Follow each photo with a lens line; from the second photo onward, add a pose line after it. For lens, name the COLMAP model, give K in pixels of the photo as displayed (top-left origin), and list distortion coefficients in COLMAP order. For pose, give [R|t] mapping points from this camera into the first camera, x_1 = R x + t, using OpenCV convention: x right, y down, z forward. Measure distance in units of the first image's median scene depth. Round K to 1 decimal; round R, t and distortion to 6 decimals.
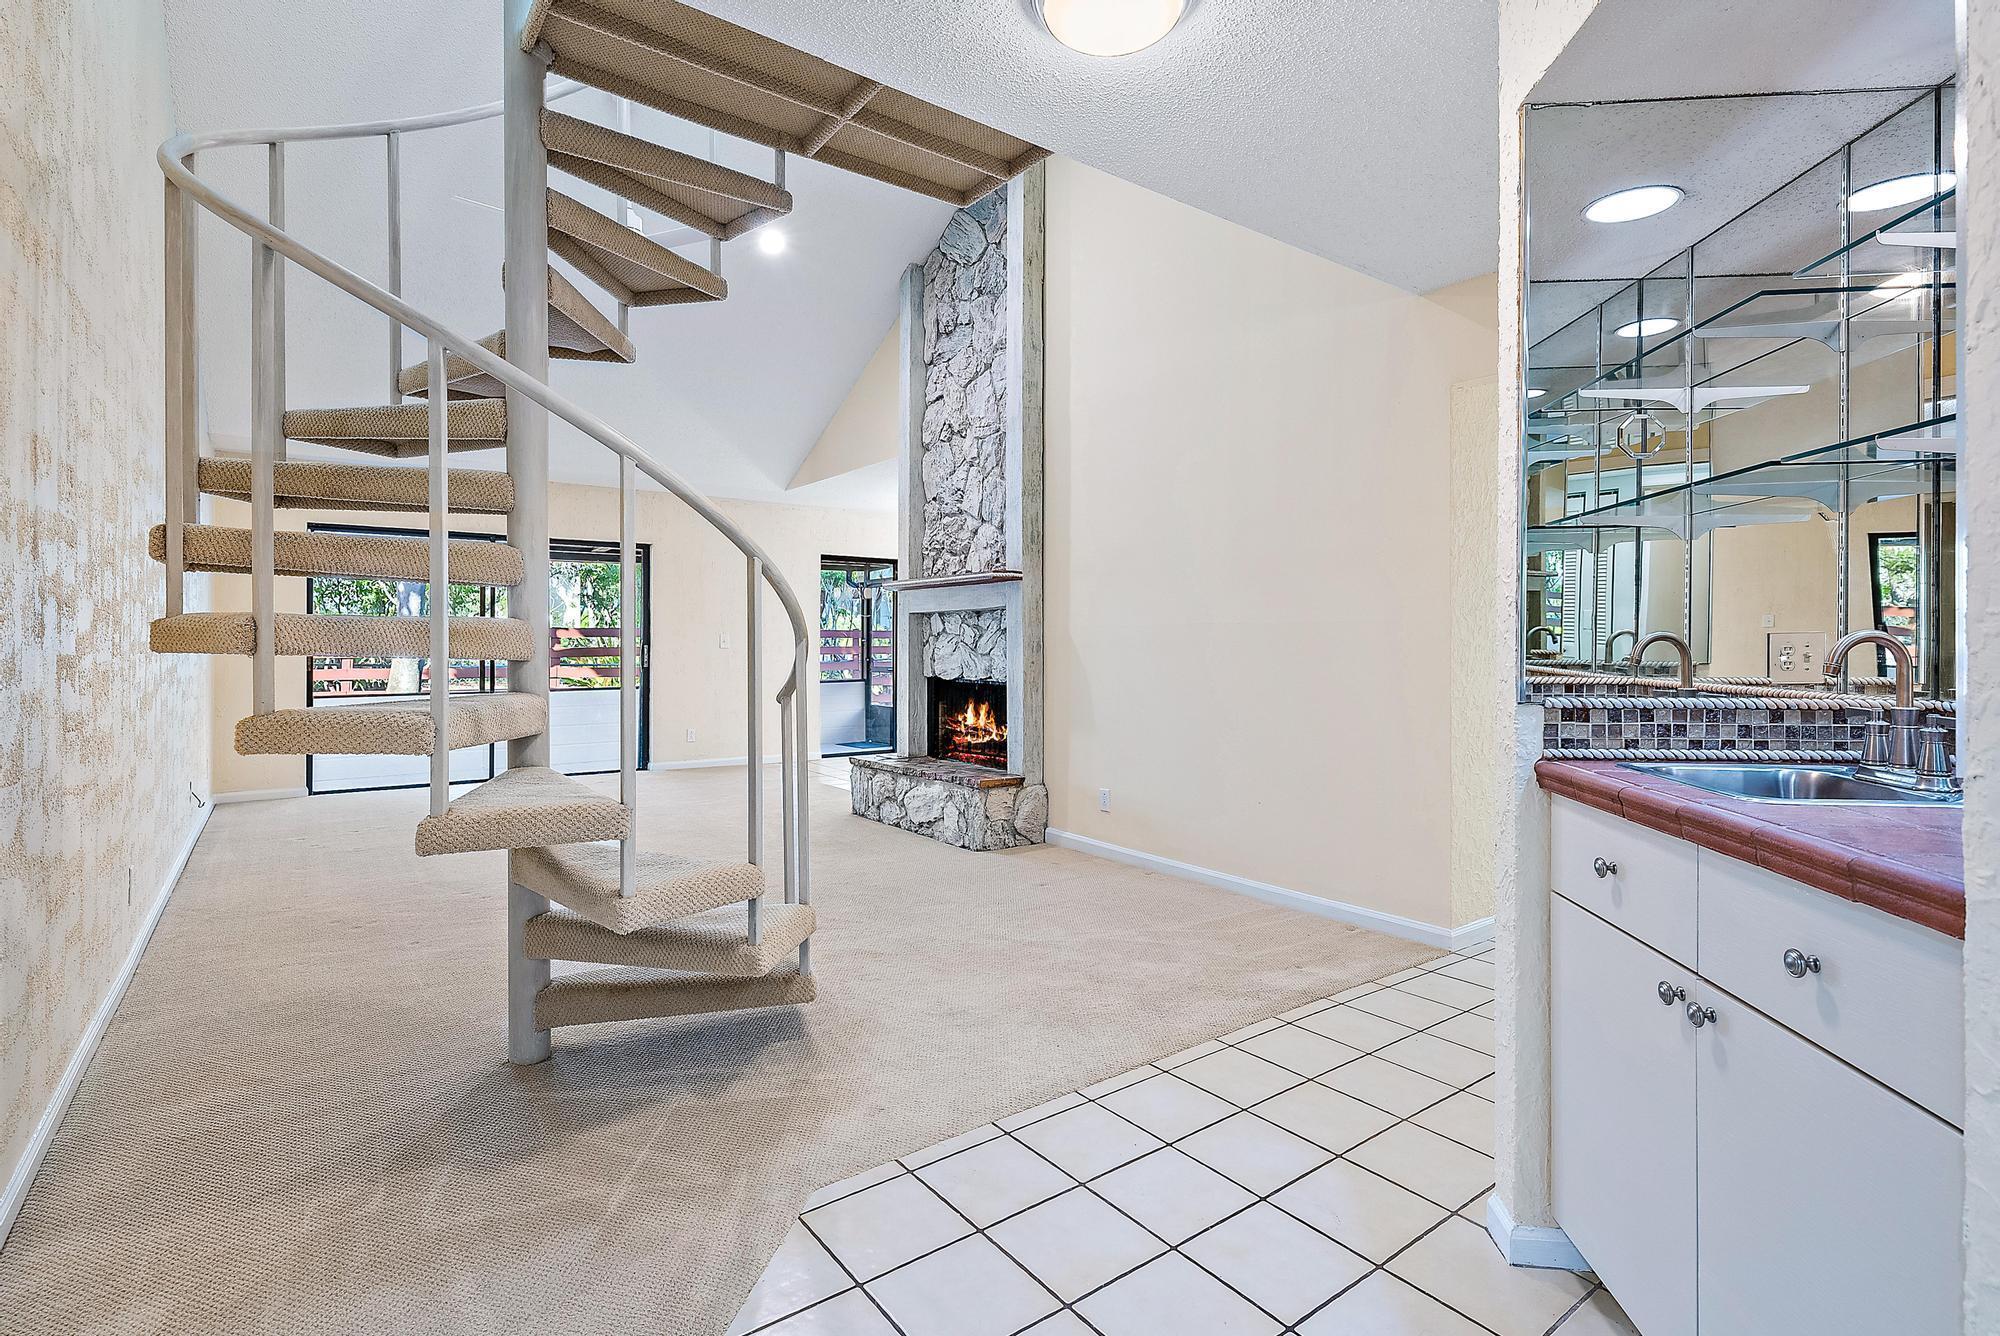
lens RADIAL K [[950.6, 0, 1000.0], [0, 950.6, 668.0], [0, 0, 1]] dist [-0.001176, 0.000042]
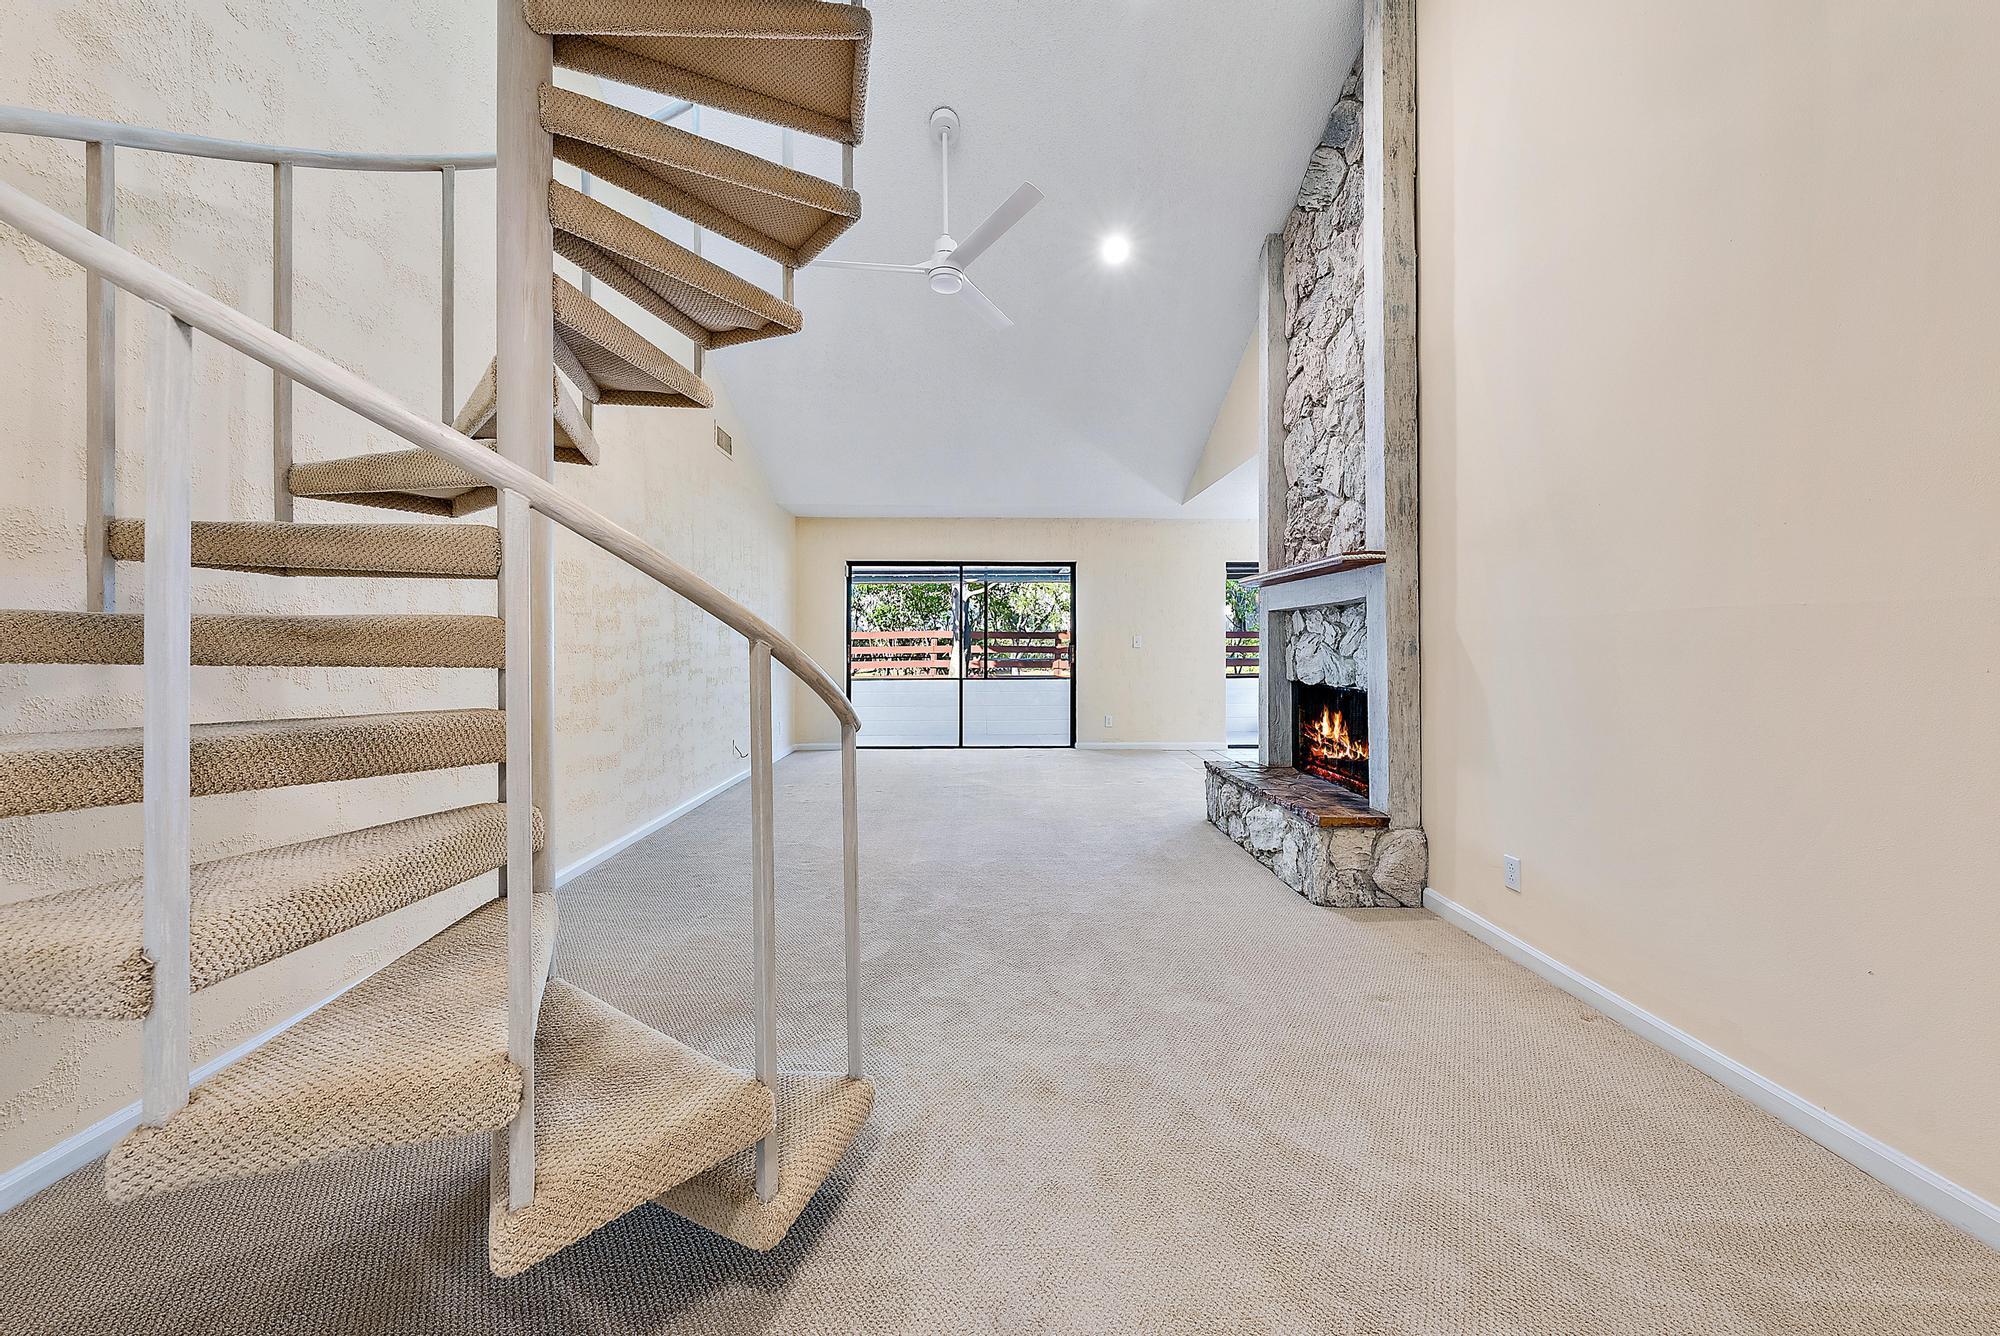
lens RADIAL K [[648.9, 0, 997.5], [0, 648.9, 653.6], [0, 0, 1]] dist [-0.000152, -0.000125]
pose [[0.769848, -0.016212, -0.638021, 0.109569], [0.023793, 0.999711, 0.003308, -0.026099], [0.637783, -0.017727, 0.770012, 0.358362]]
